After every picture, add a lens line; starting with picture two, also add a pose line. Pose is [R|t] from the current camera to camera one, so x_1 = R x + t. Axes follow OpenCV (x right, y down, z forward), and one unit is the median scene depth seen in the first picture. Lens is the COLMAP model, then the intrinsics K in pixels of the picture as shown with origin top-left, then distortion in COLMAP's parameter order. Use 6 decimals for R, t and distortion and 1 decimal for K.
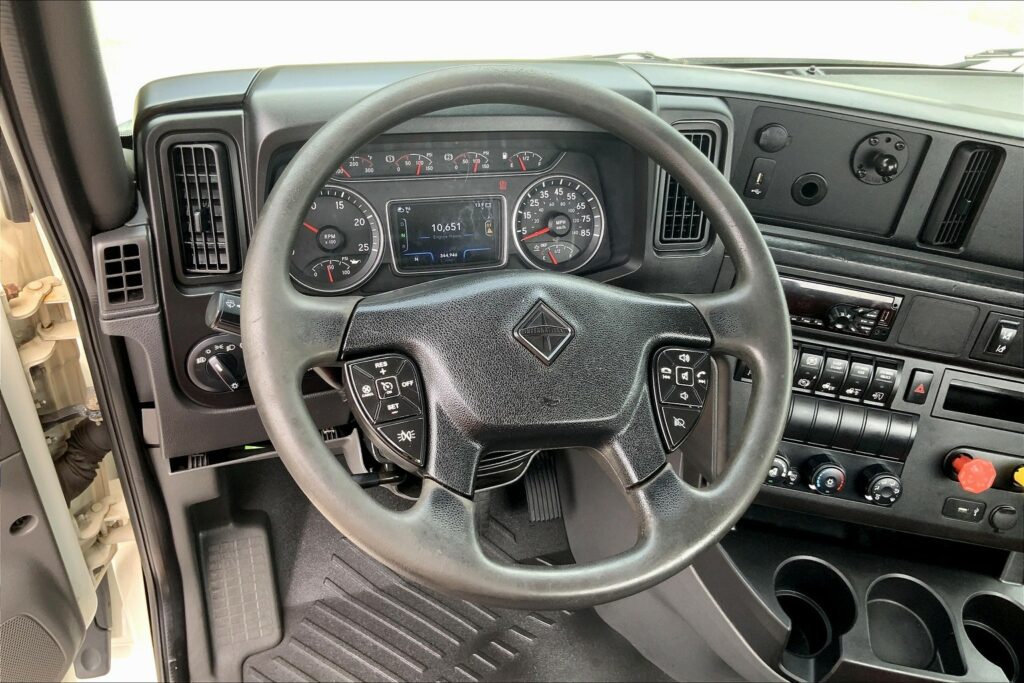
lens RADIAL K [[839.2, 0, 512.5], [0, 839.2, 354.3], [0, 0, 1]] dist [0.095143, -0.280192]
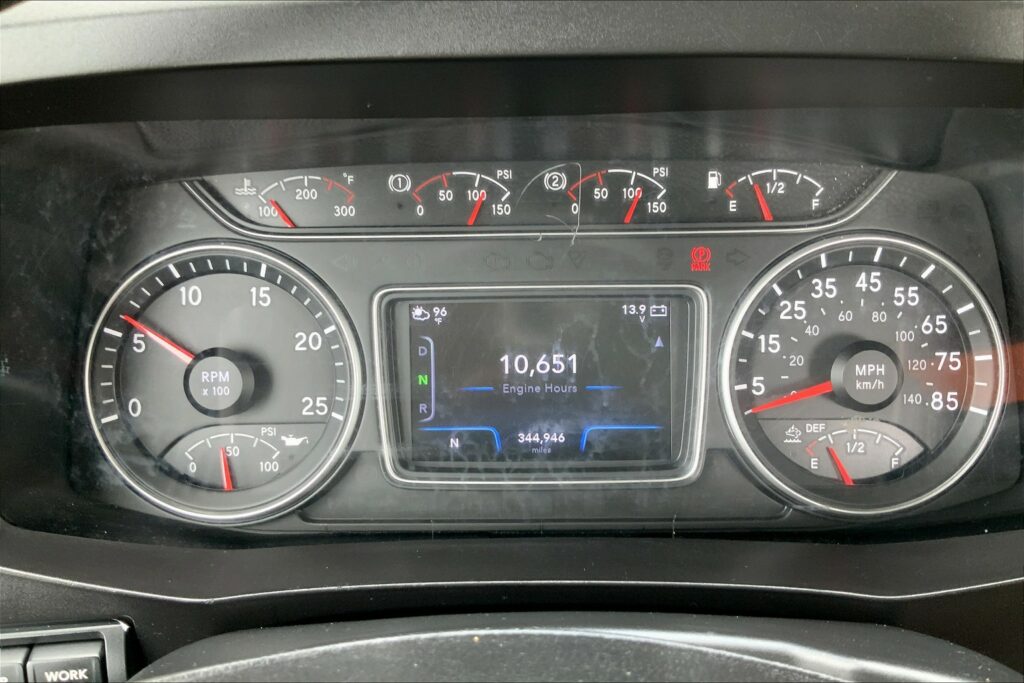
lens RADIAL K [[920.5, 0, 512.0], [0, 920.5, 341.5], [0, 0, 1]] dist [0.066651, -0.255979]
pose [[0.943291, 0.057349, -0.326977, 0.042801], [-0.096029, 0.989994, -0.103396, -0.116111], [0.317775, 0.128932, 0.939359, 0.602275]]
